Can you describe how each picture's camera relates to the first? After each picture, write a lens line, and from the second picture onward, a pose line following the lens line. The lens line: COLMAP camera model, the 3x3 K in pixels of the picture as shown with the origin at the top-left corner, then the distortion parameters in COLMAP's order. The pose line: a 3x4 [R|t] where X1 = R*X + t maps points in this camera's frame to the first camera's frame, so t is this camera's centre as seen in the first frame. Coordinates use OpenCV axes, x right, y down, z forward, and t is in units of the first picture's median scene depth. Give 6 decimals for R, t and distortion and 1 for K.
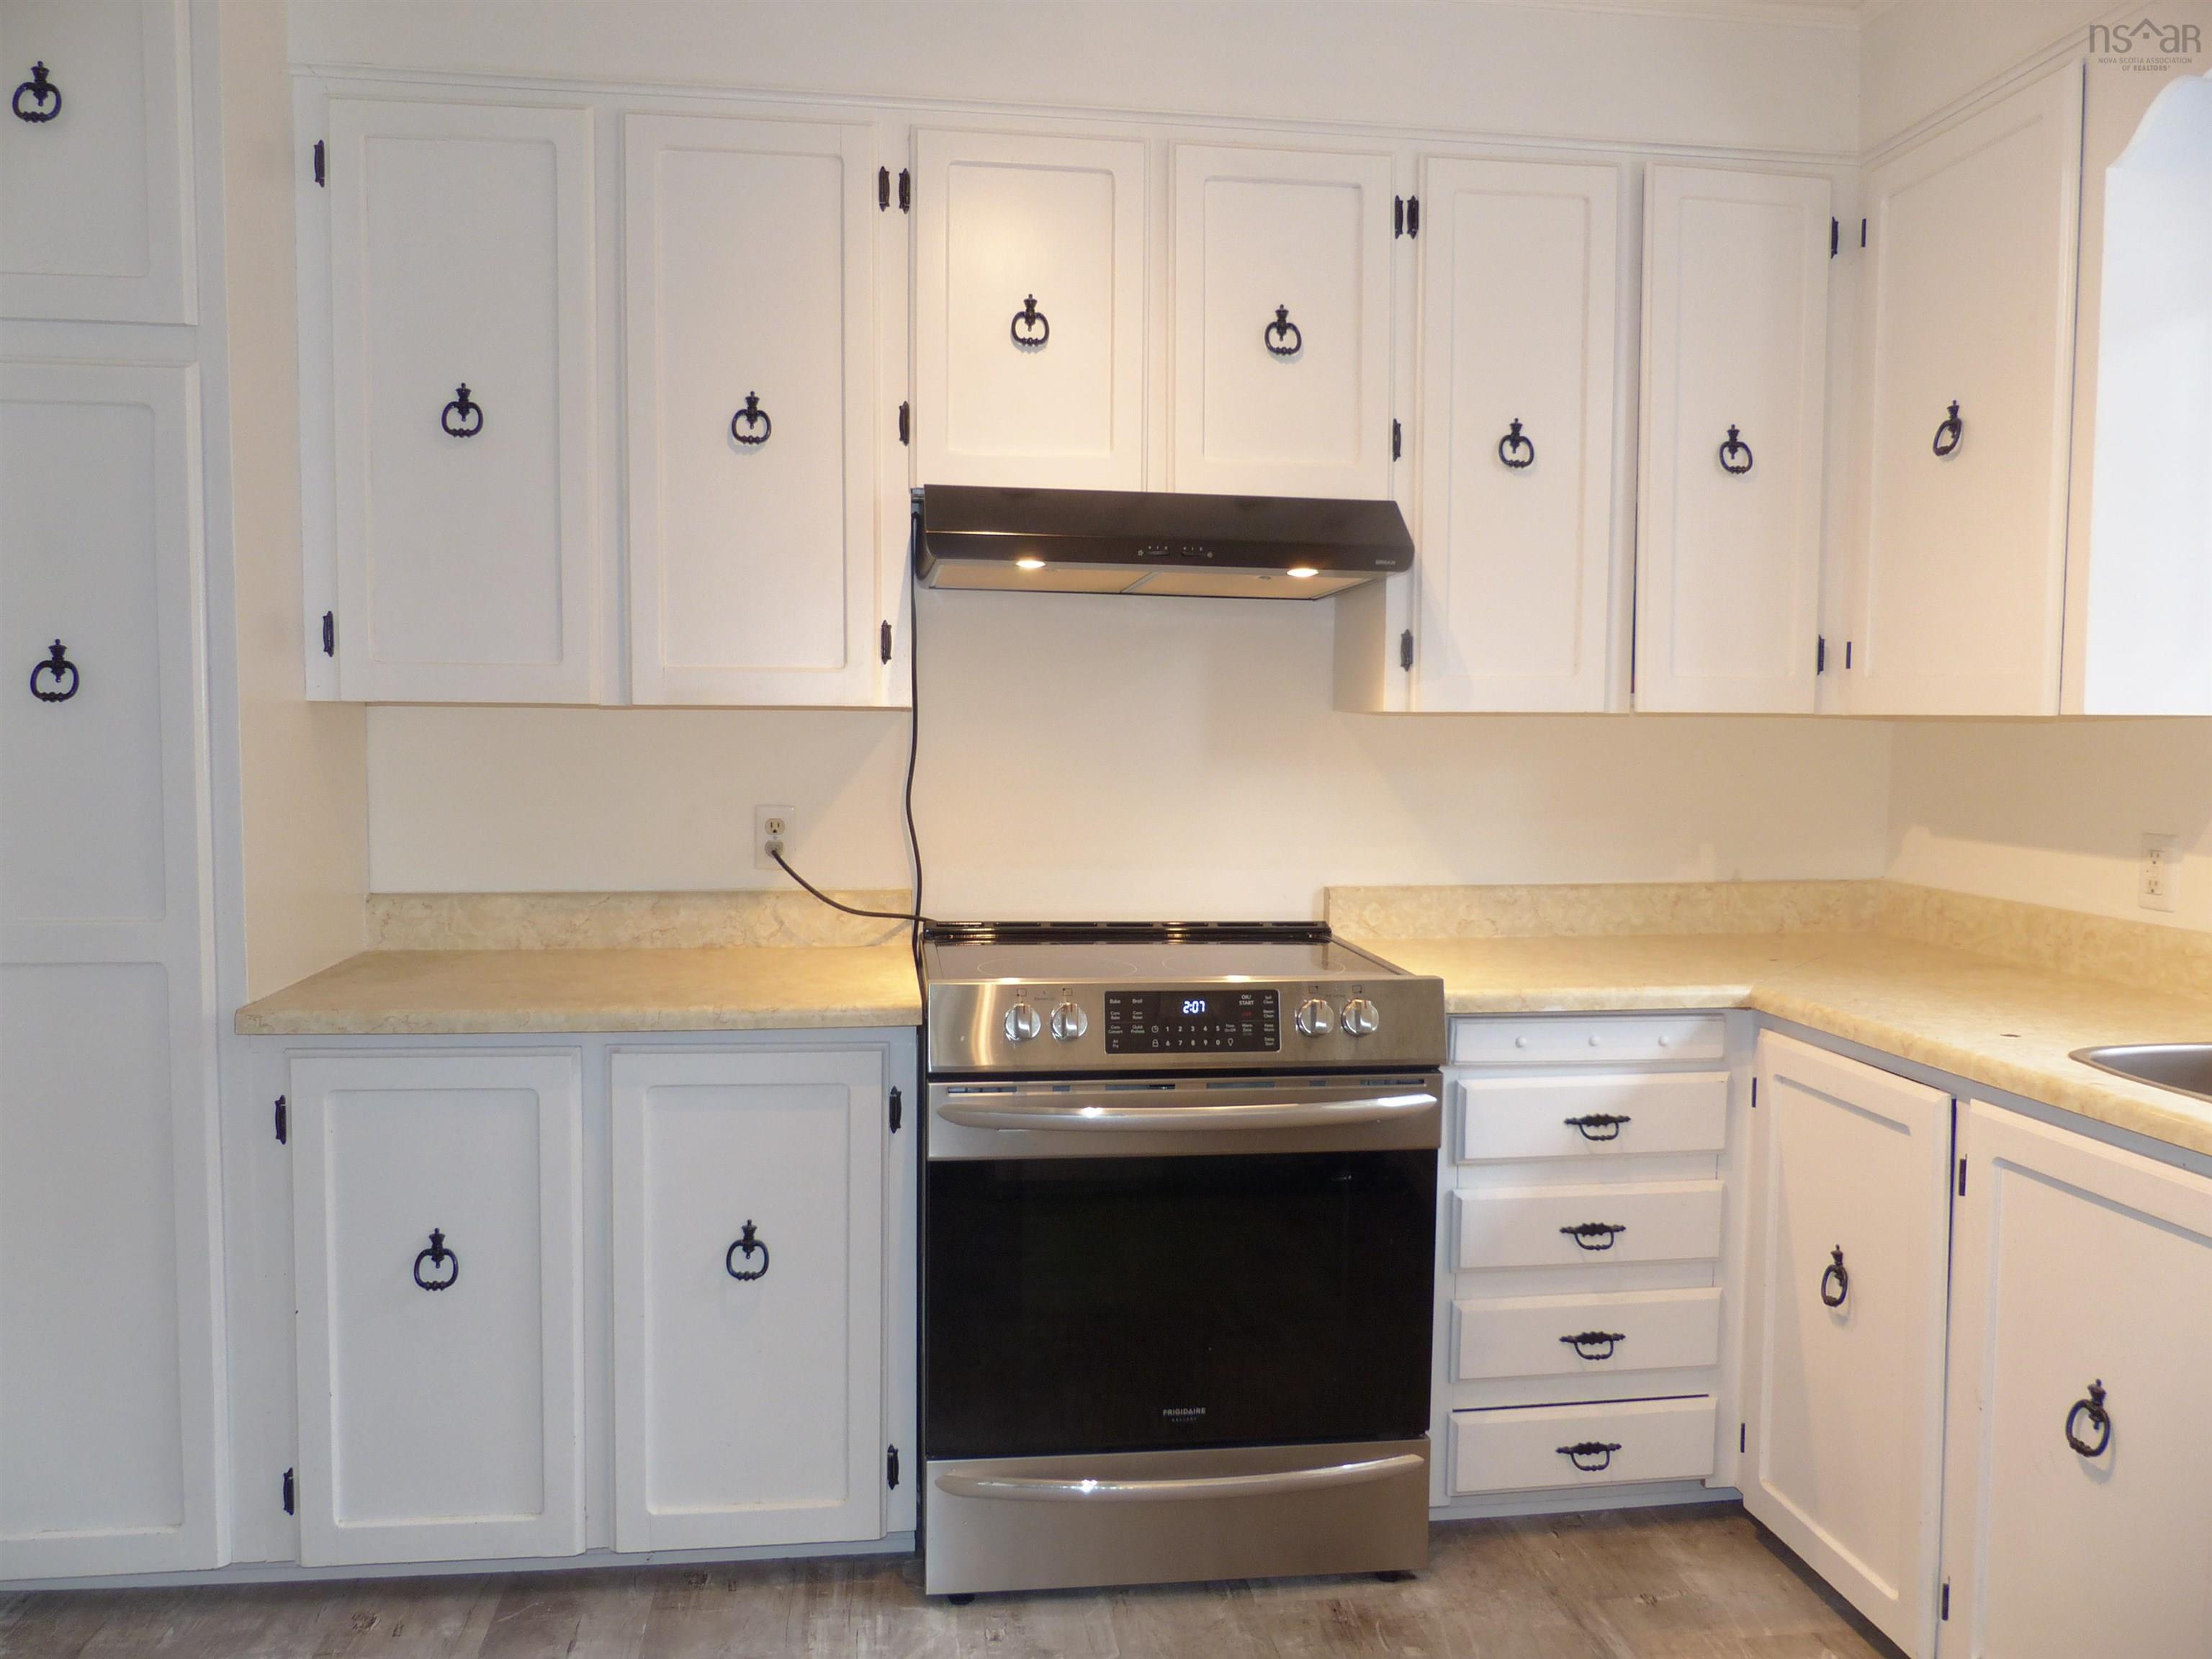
lens RADIAL K [[1653.1, 0, 1105.3], [0, 1653.1, 832.1], [0, 0, 1]] dist [-0.031201, 0.006381]
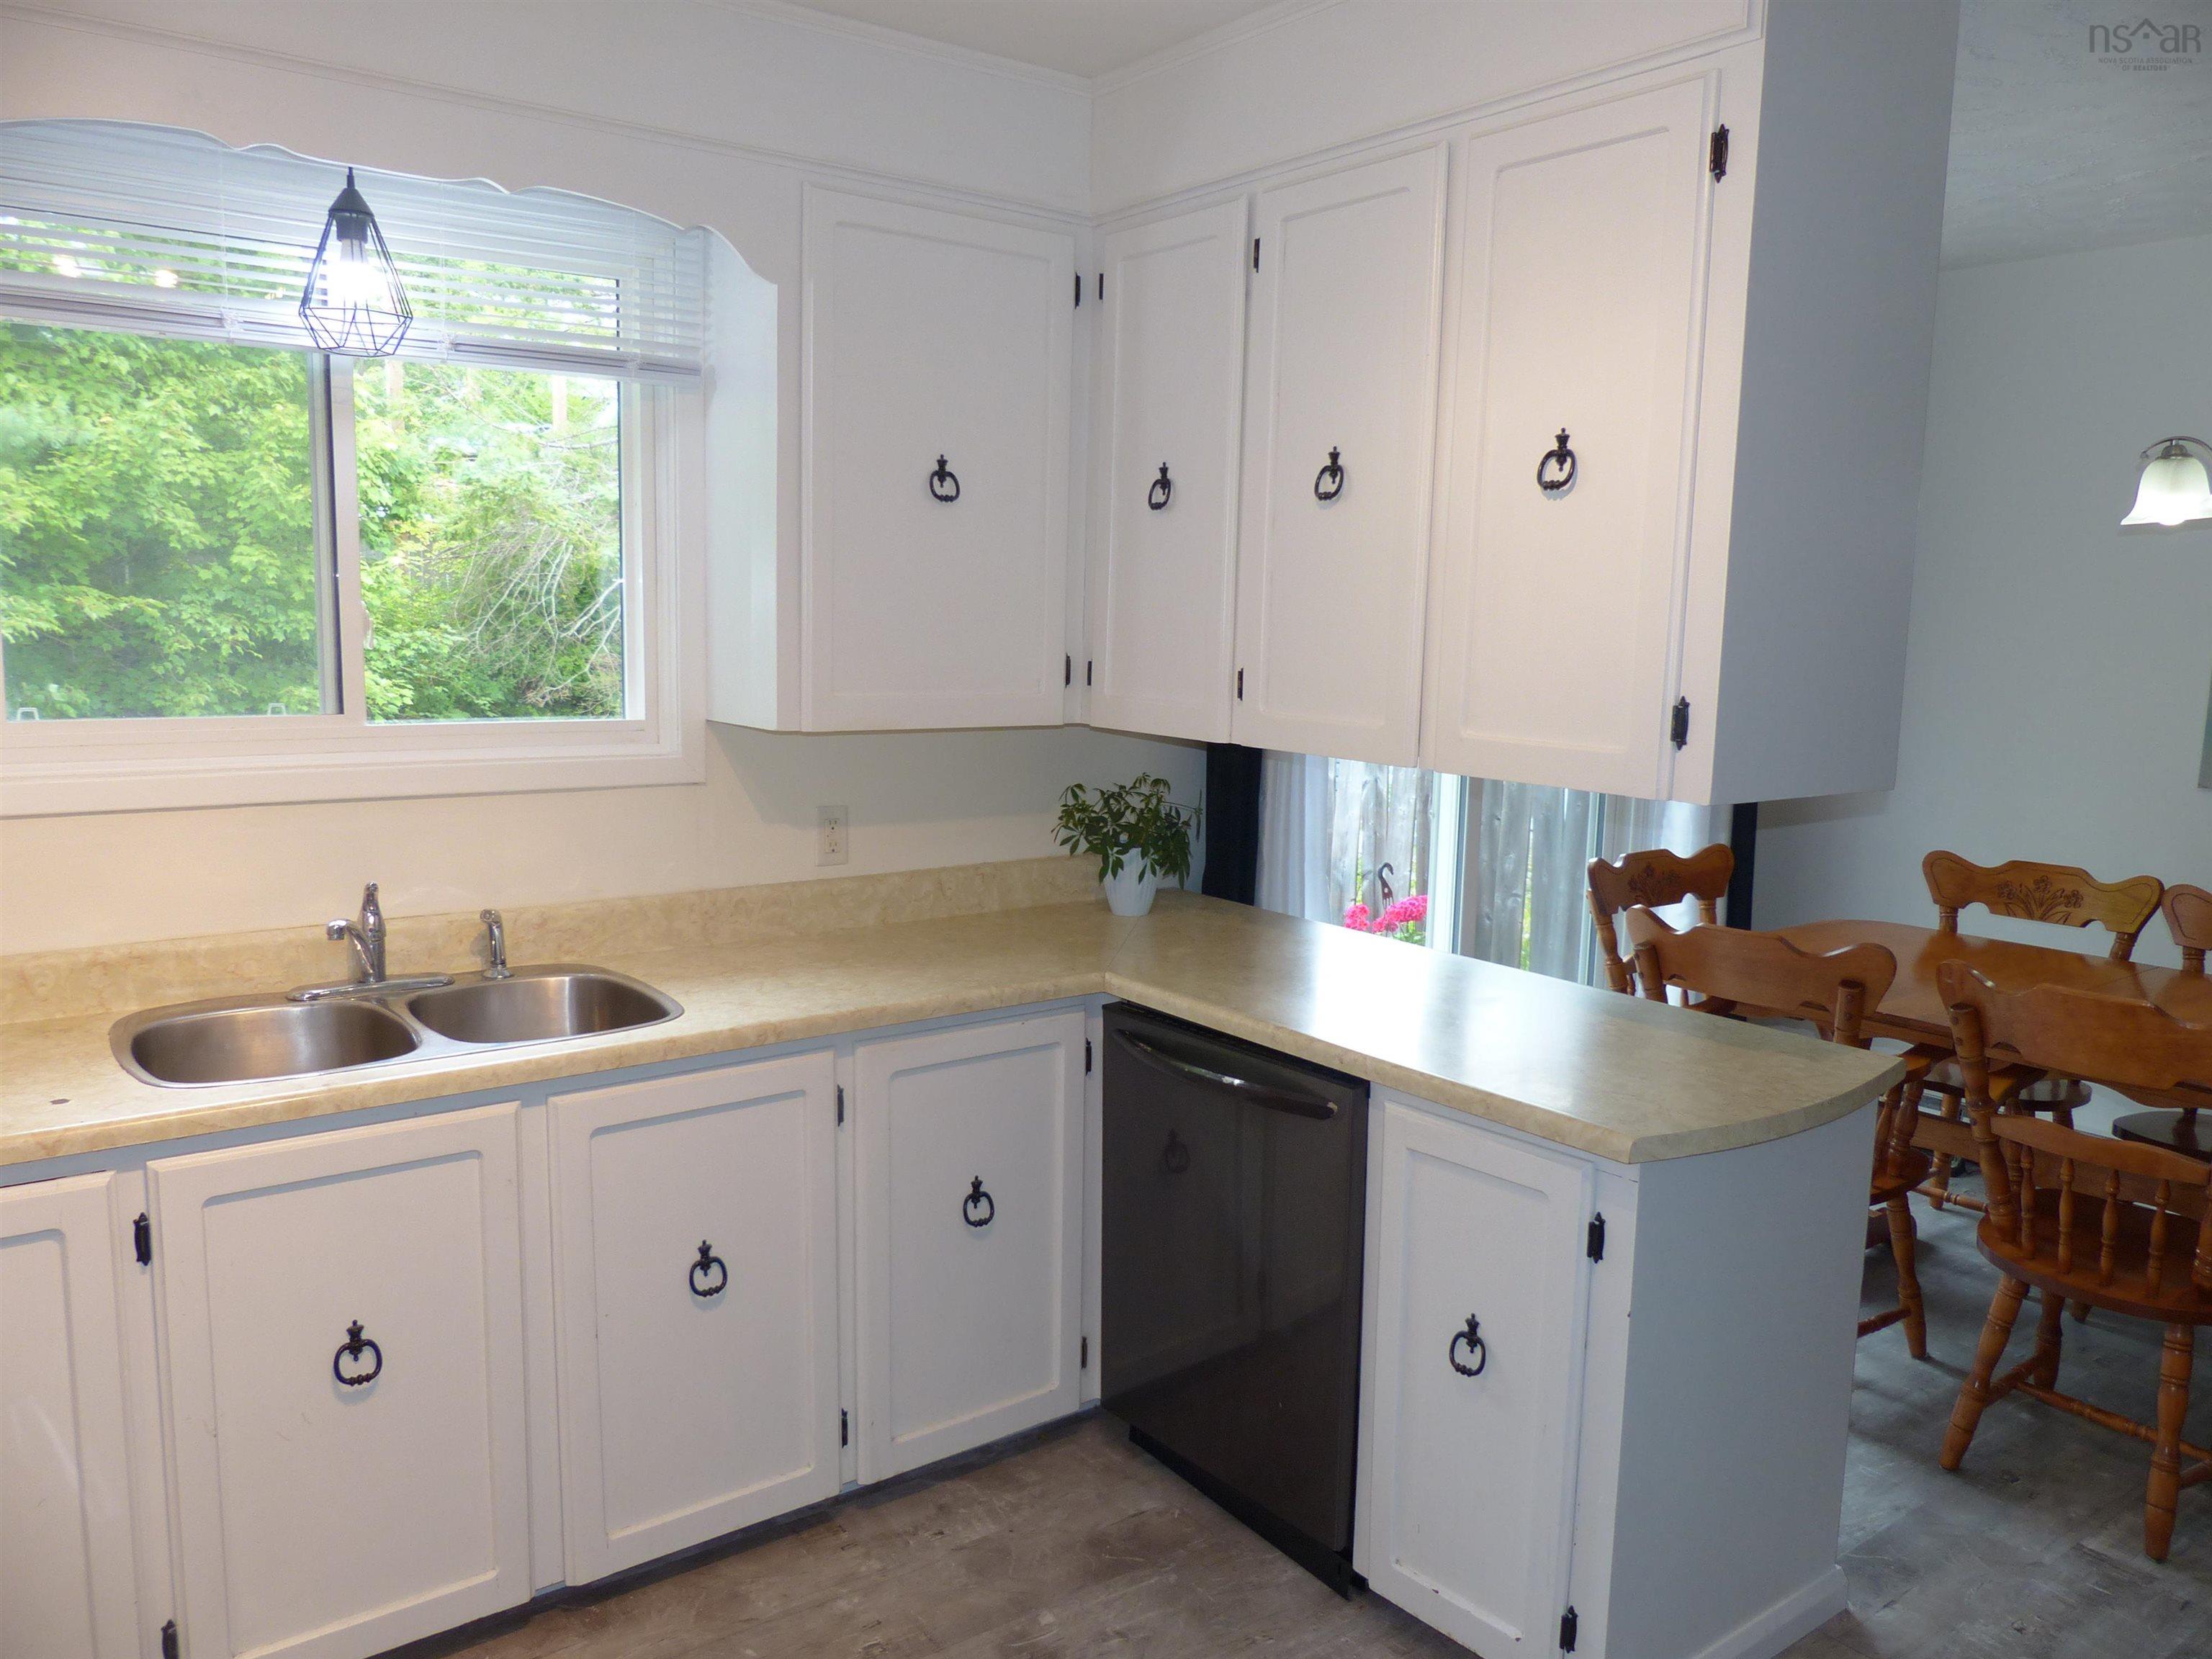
lens RADIAL K [[1651.1, 0, 1113.6], [0, 1651.1, 835.3], [0, 0, 1]] dist [-0.024794, 0.004708]
pose [[-0.496228, -0.137795, 0.857187, -0.472864], [0.032025, 0.983747, 0.176679, -0.152653], [-0.867601, 0.115124, -0.483751, 0.763278]]
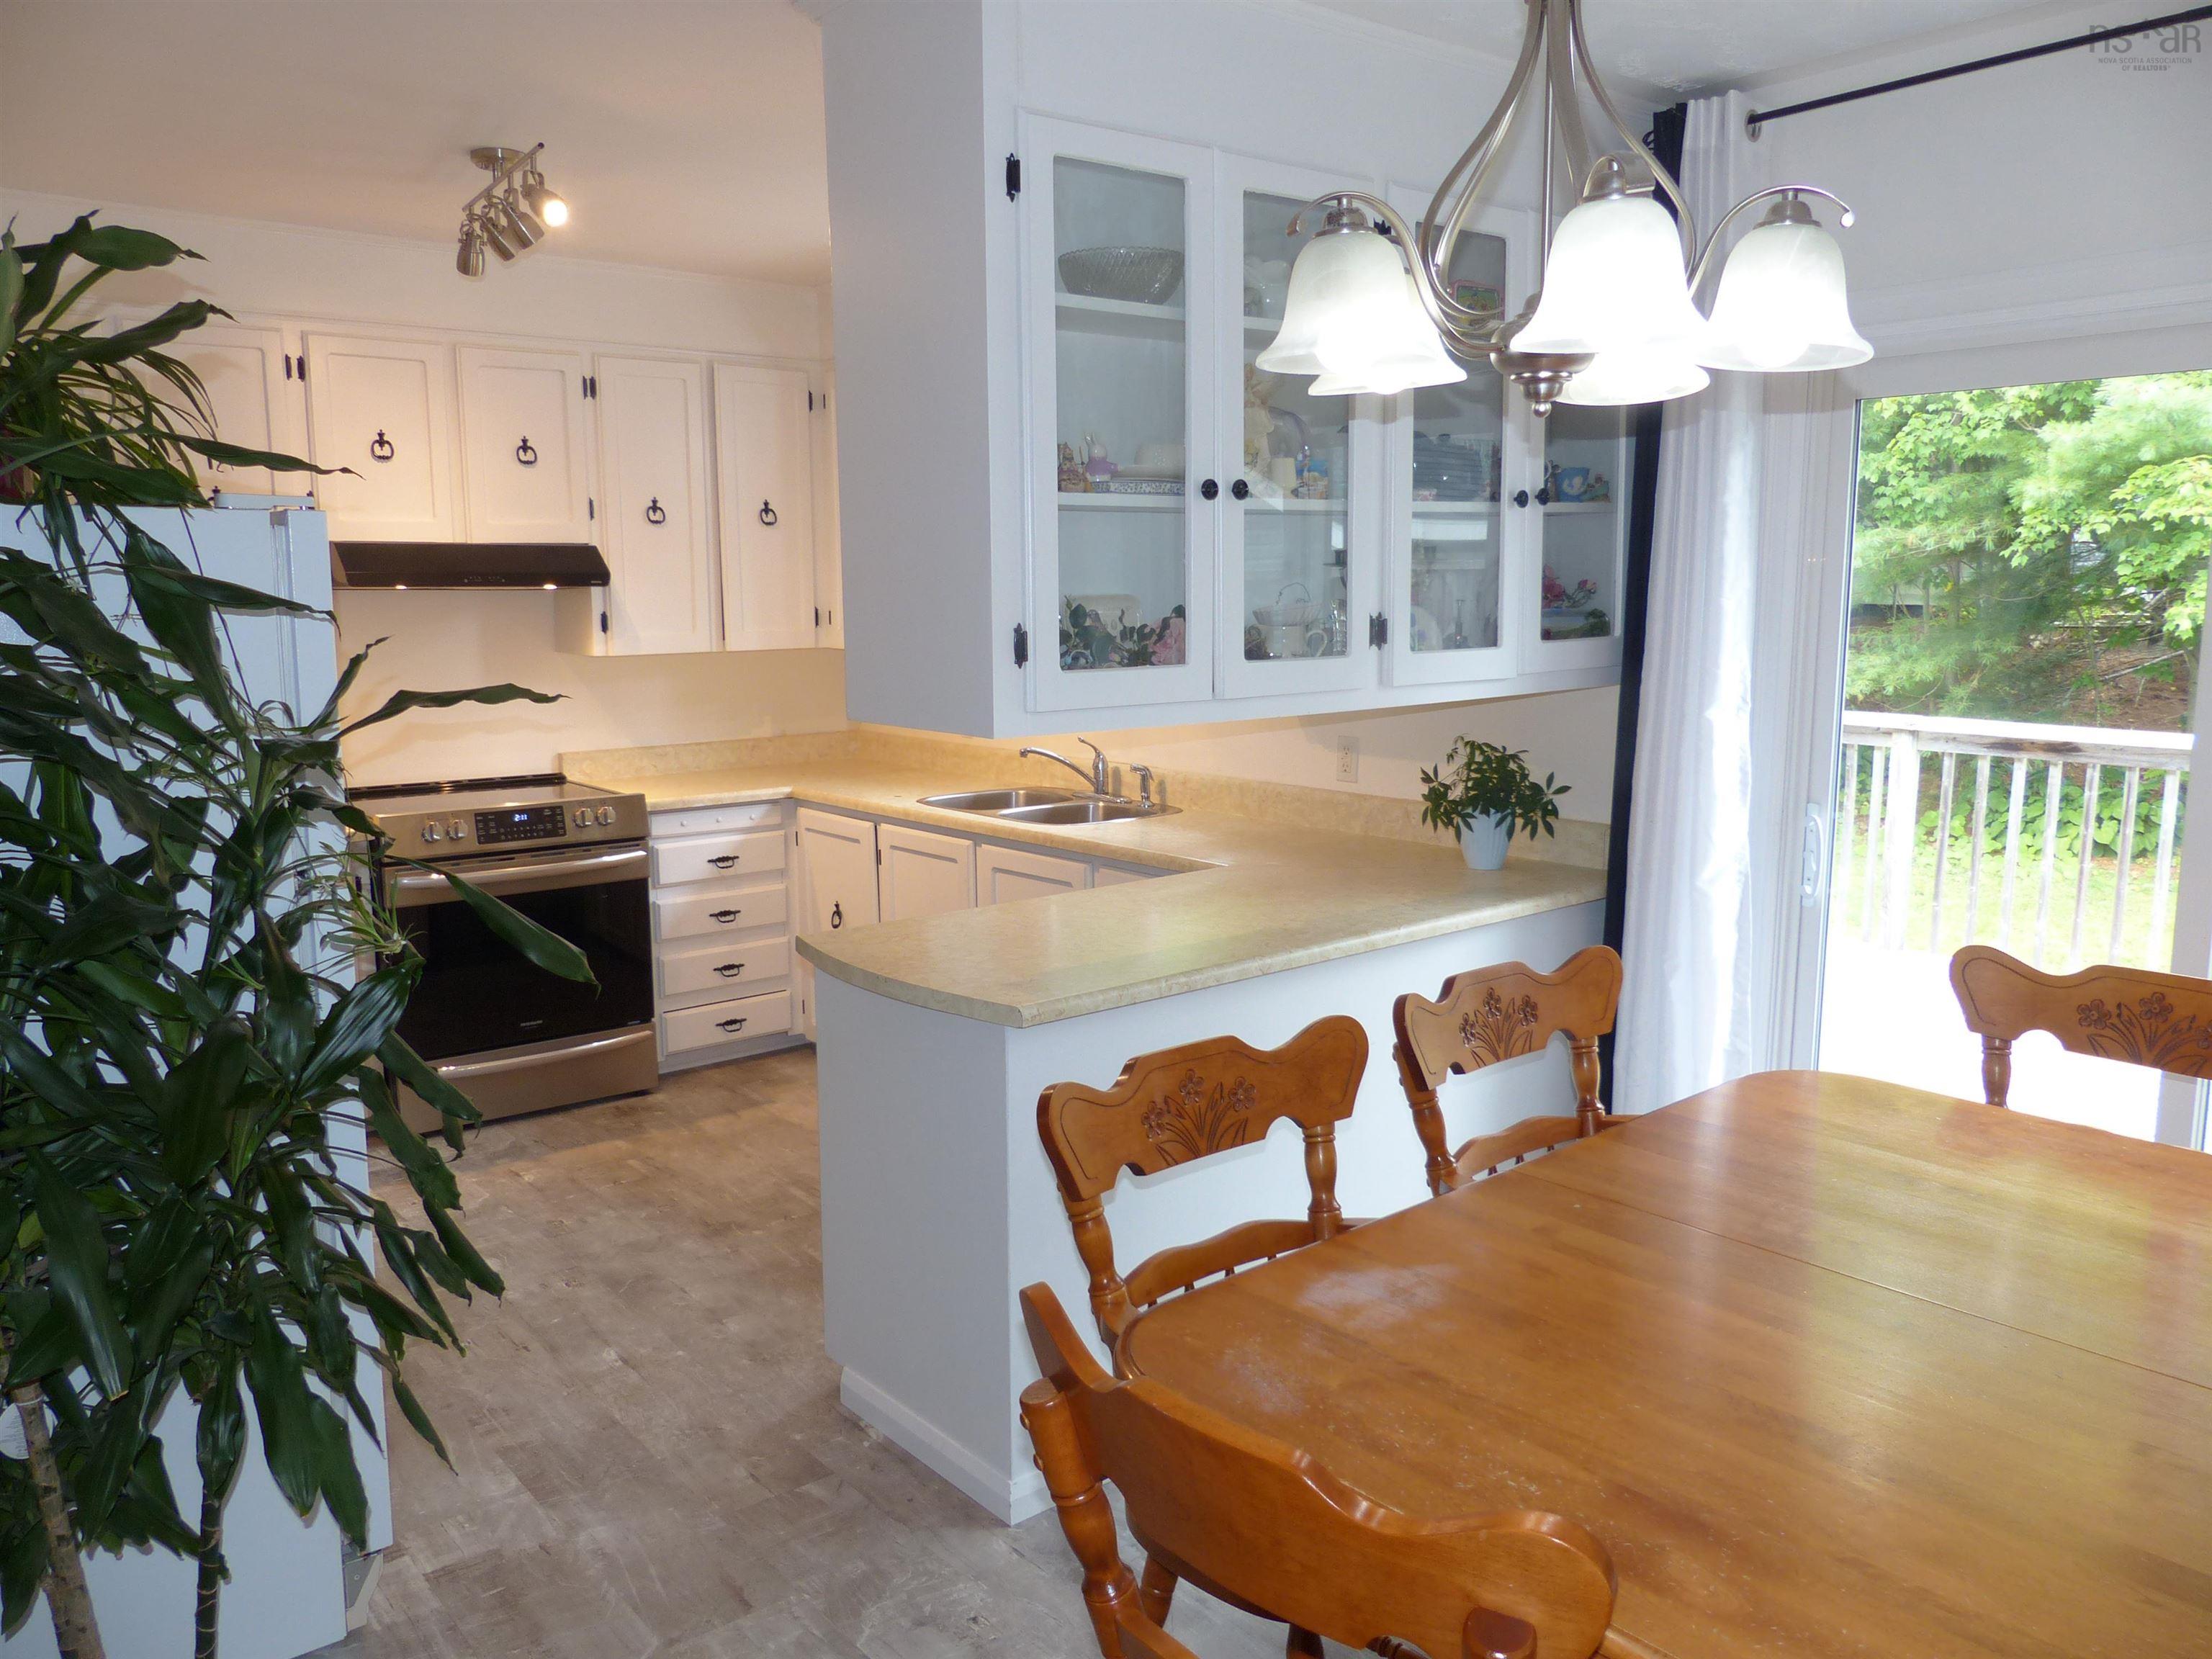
lens RADIAL K [[1651.1, 0, 1113.6], [0, 1651.1, 835.3], [0, 0, 1]] dist [-0.024794, 0.004708]
pose [[0.849062, -0.092054, 0.520212, -0.343052], [0.045725, 0.993812, 0.101229, -0.036399], [-0.526311, -0.062163, 0.848017, -0.962035]]
